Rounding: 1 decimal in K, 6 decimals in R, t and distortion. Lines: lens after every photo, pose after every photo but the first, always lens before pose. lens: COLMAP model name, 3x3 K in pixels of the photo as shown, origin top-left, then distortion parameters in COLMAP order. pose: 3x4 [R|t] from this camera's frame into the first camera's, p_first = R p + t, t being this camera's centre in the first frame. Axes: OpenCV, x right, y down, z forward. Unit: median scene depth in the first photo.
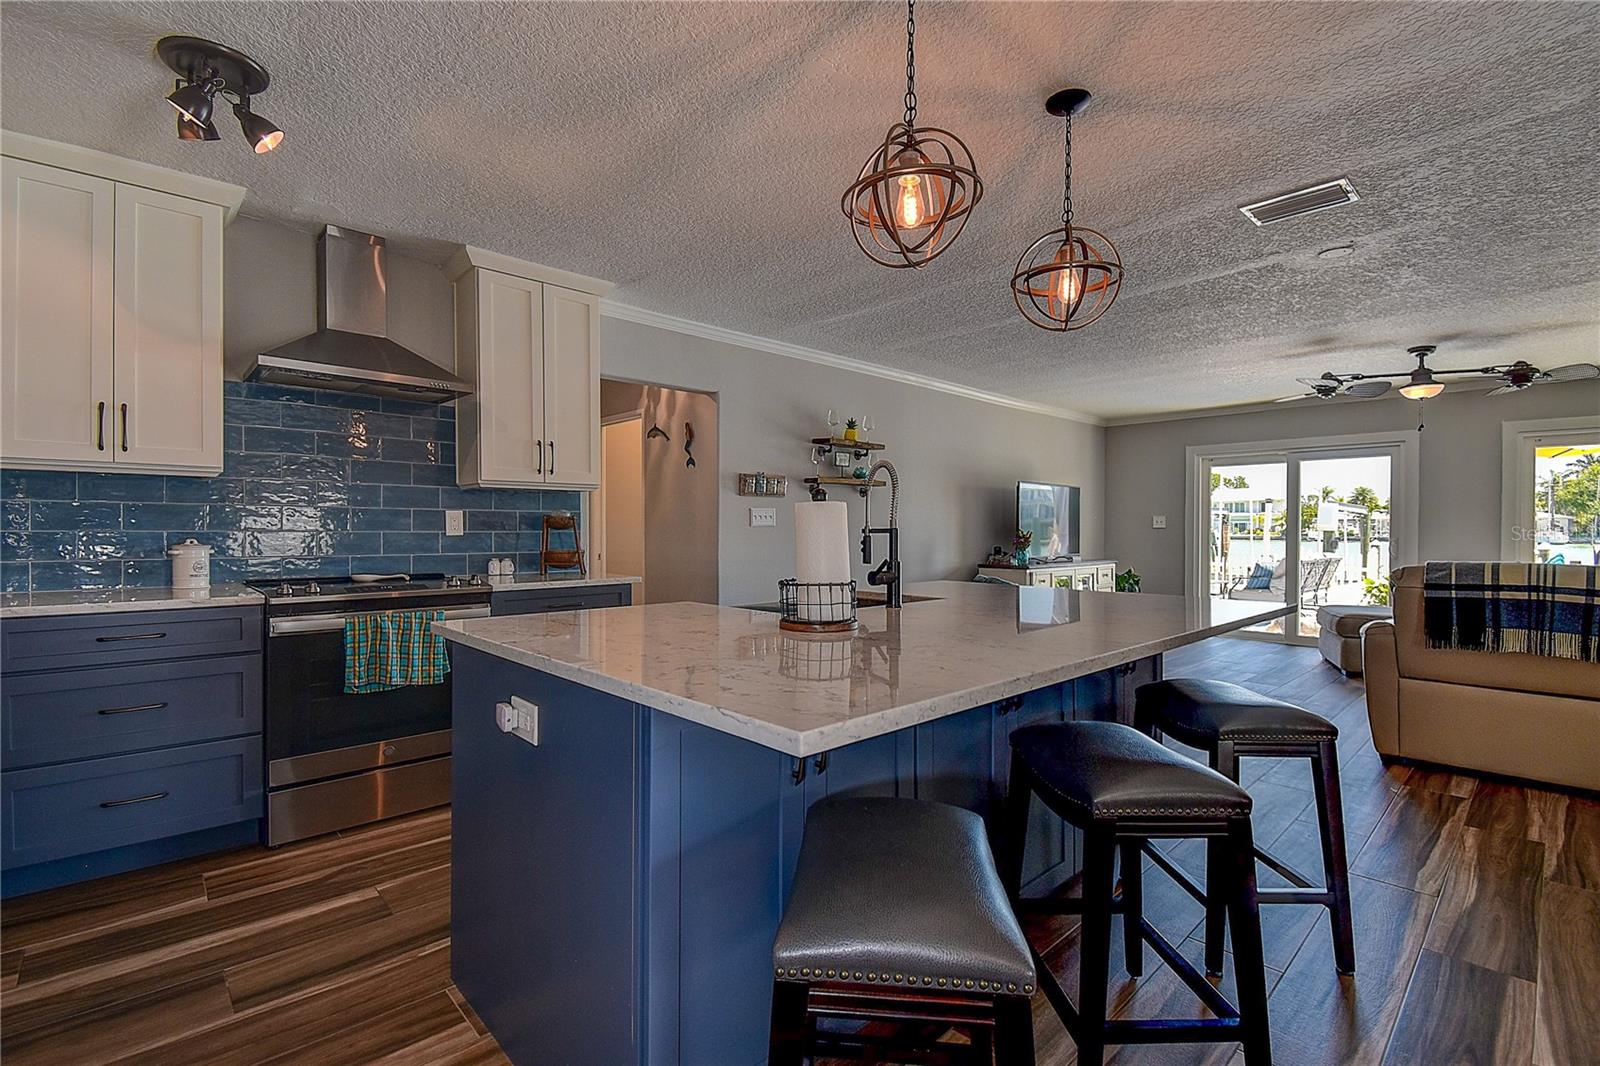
lens RADIAL K [[717.0, 0, 794.6], [0, 717.0, 533.9], [0, 0, 1]] dist [0.011207, -0.011796]
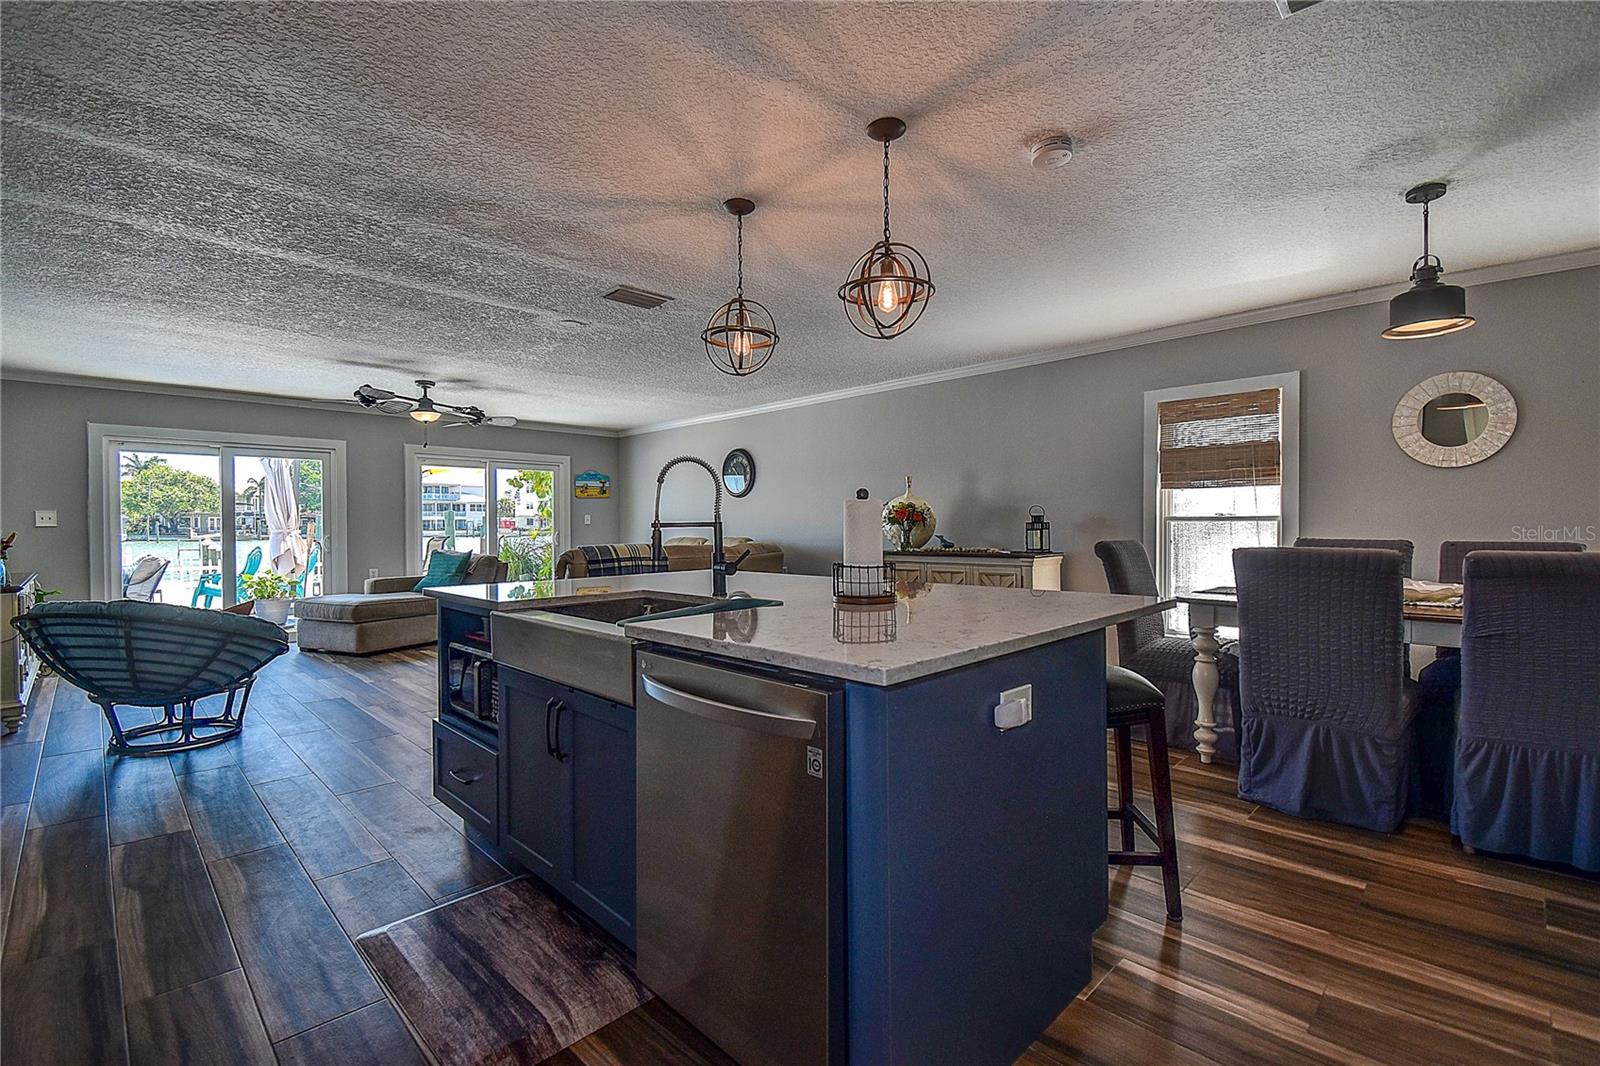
lens RADIAL K [[717.0, 0, 787.8], [0, 717.0, 532.0], [0, 0, 1]] dist [0.011207, -0.011796]
pose [[-0.025103, -0.011593, 0.999618, -0.523411], [0.013211, 0.999842, 0.011927, -0.002430], [-0.999598, 0.013505, -0.024945, 0.514585]]
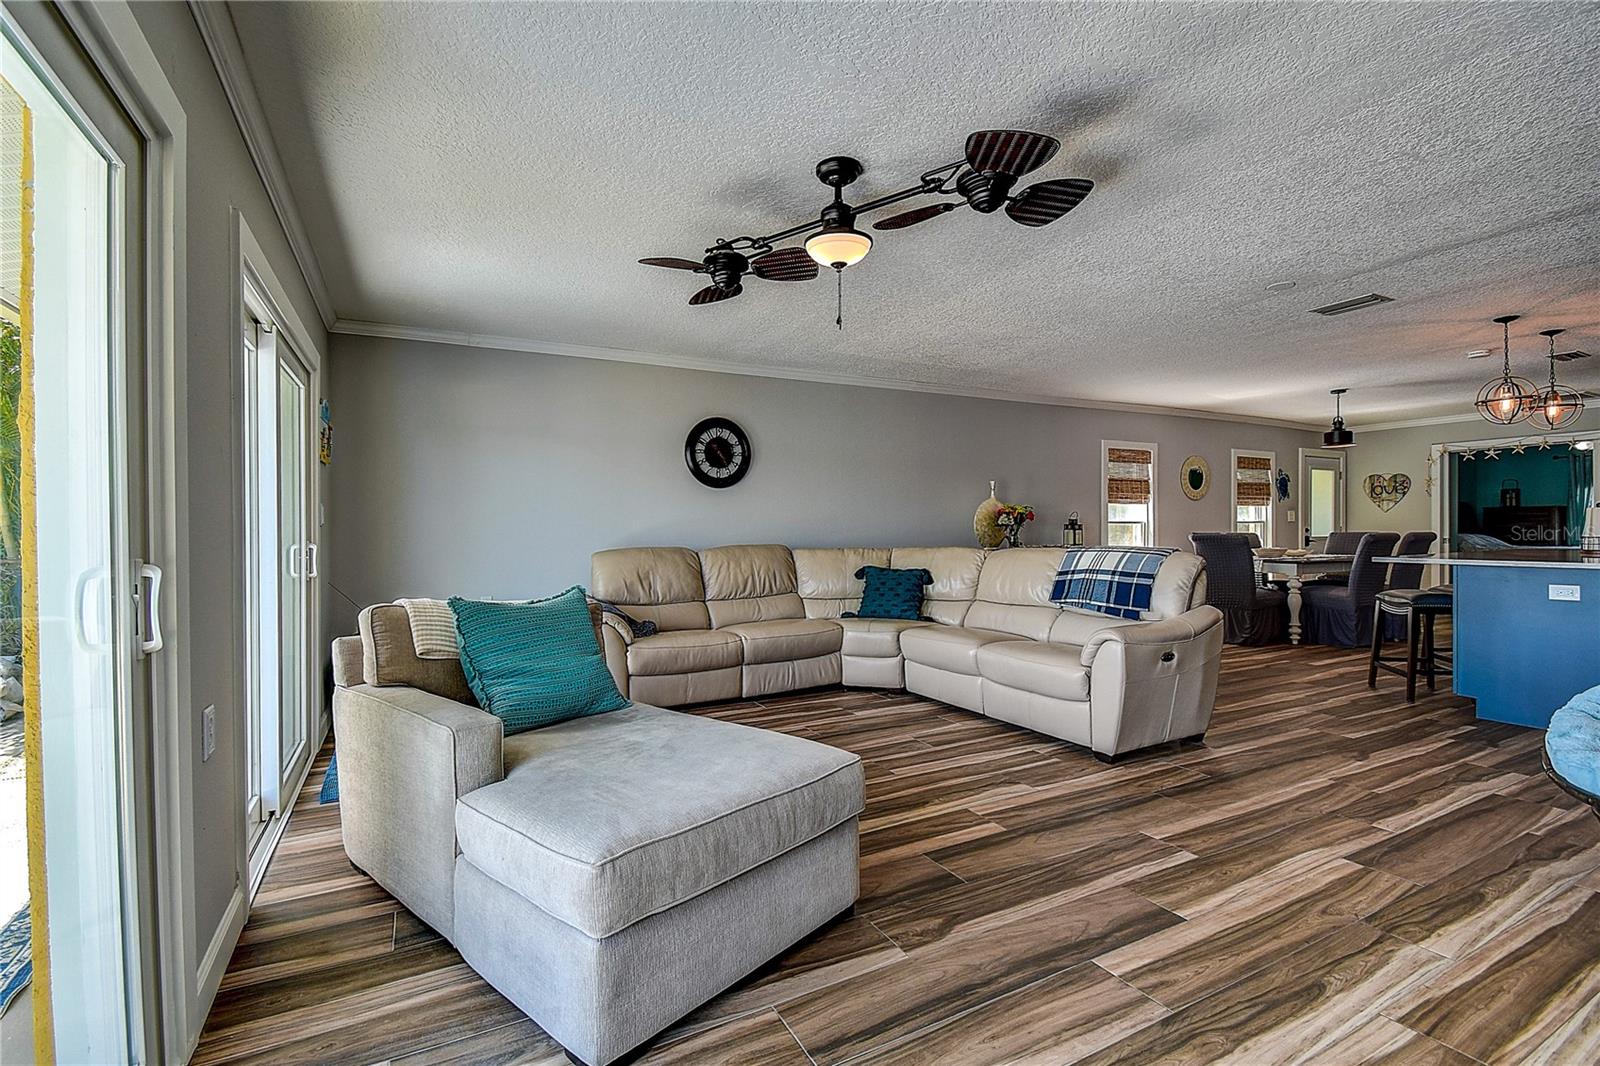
lens RADIAL K [[717.0, 0, 795.5], [0, 717.0, 532.0], [0, 0, 1]] dist [0.011207, -0.011796]
pose [[-0.962786, 0.004858, 0.270223, 0.978929], [0.008458, 0.999890, 0.012160, -0.006356], [-0.270134, 0.013993, -0.962721, 1.933818]]
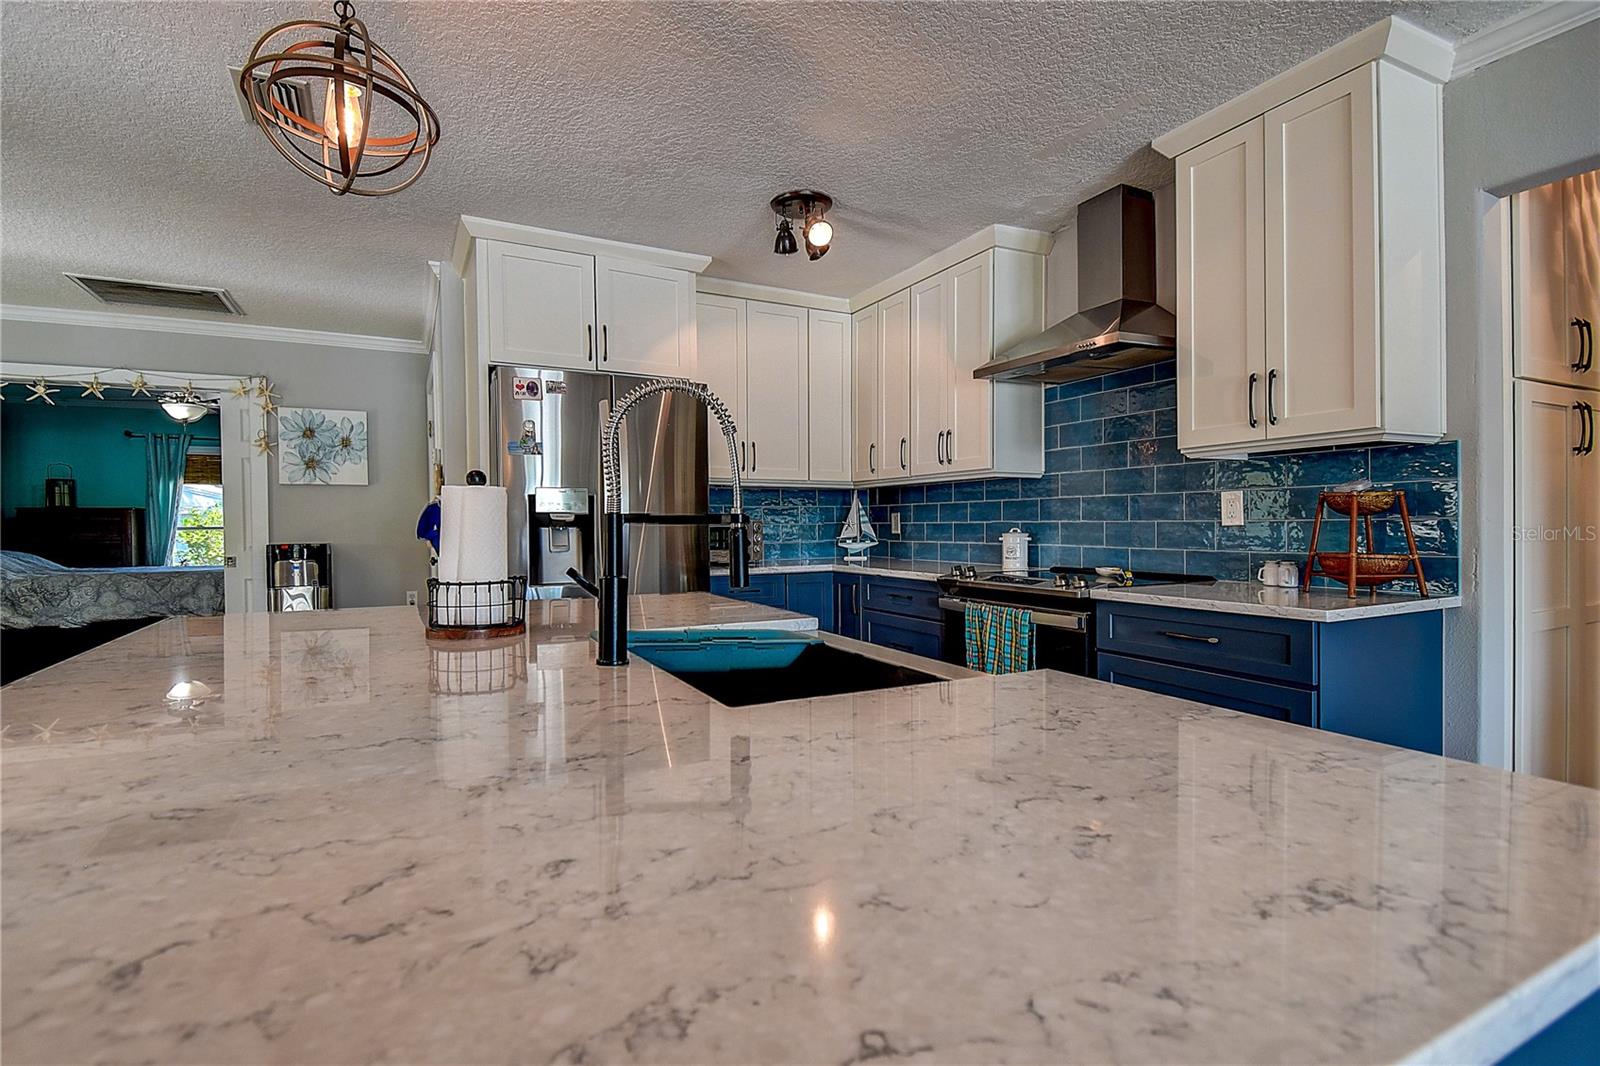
lens RADIAL K [[752.3, 0, 797.5], [0, 752.3, 530.0], [0, 0, 1]] dist [0.012052, -0.009782]
pose [[-0.266869, 0.006066, -0.963714, 0.351444], [0.001463, 0.999982, 0.005889, 0.001055], [0.963732, 0.000161, -0.266873, 0.723017]]
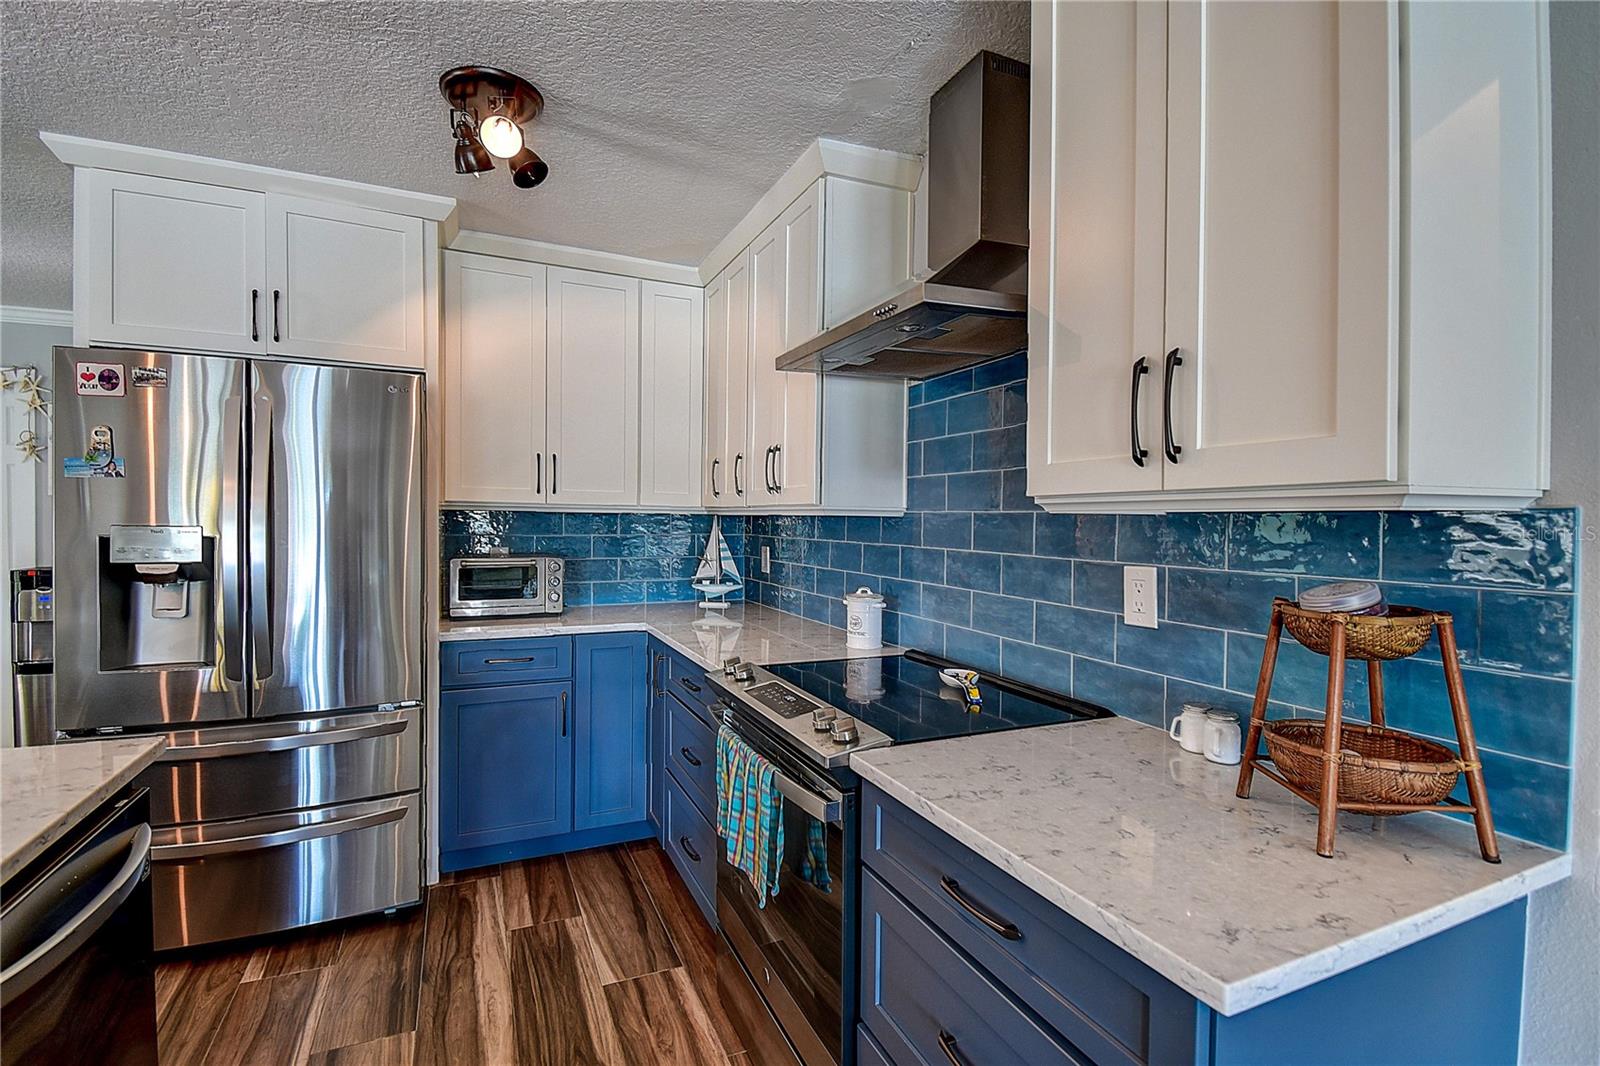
lens RADIAL K [[717.0, 0, 813.1], [0, 717.0, 527.8], [0, 0, 1]] dist [0.011207, -0.011796]
pose [[-0.308705, 0.007398, -0.951129, -0.014560], [-0.015249, 0.999803, 0.012725, -0.053494], [0.951036, 0.018432, -0.308531, 0.877789]]
